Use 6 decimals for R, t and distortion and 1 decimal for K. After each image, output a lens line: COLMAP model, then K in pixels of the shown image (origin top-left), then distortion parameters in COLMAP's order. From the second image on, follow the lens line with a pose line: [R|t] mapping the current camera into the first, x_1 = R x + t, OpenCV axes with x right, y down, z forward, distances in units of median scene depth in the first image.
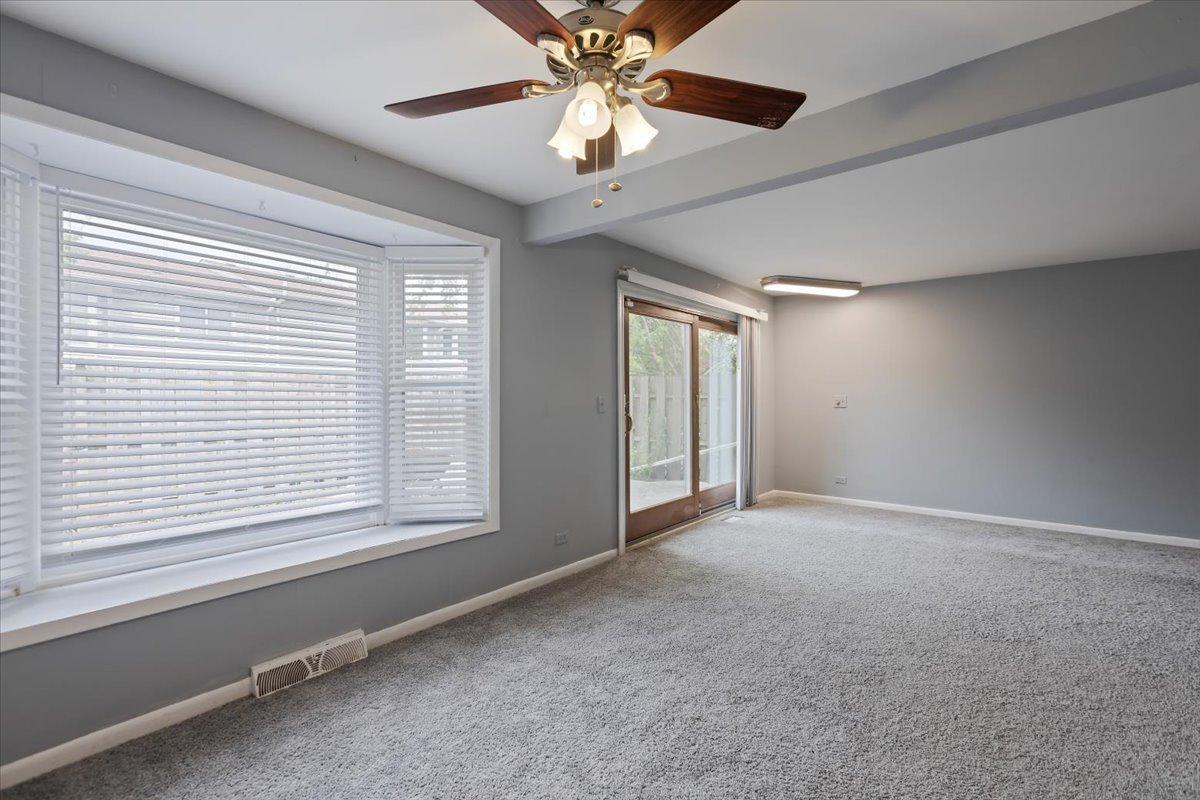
lens RADIAL K [[540.4, 0, 597.1], [0, 540.4, 386.6], [0, 0, 1]] dist [-0.000361, -0.000045]
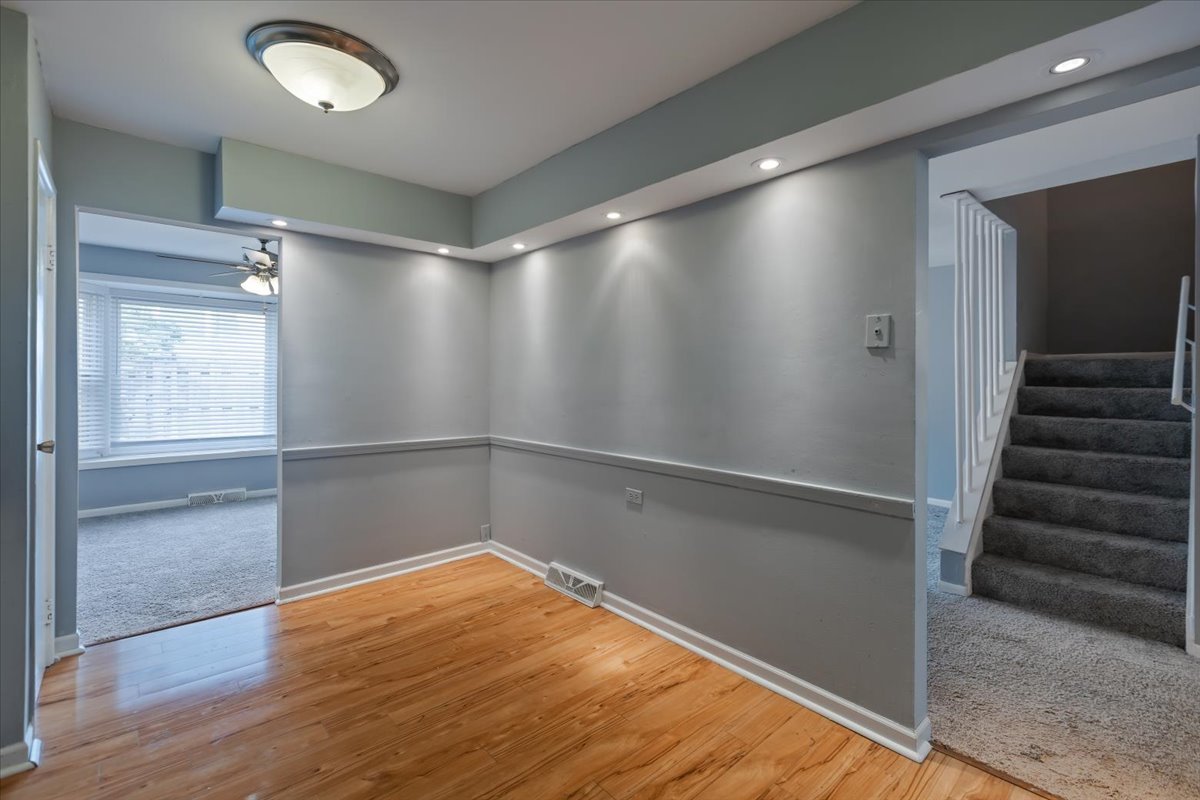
lens RADIAL K [[535.8, 0, 609.0], [0, 535.8, 387.8], [0, 0, 1]] dist [0.001098, -0.000724]
pose [[0.989142, 0.007289, -0.146785, 1.009419], [-0.002181, 0.999387, 0.034927, -0.021798], [0.146950, -0.034228, 0.988552, -0.684694]]
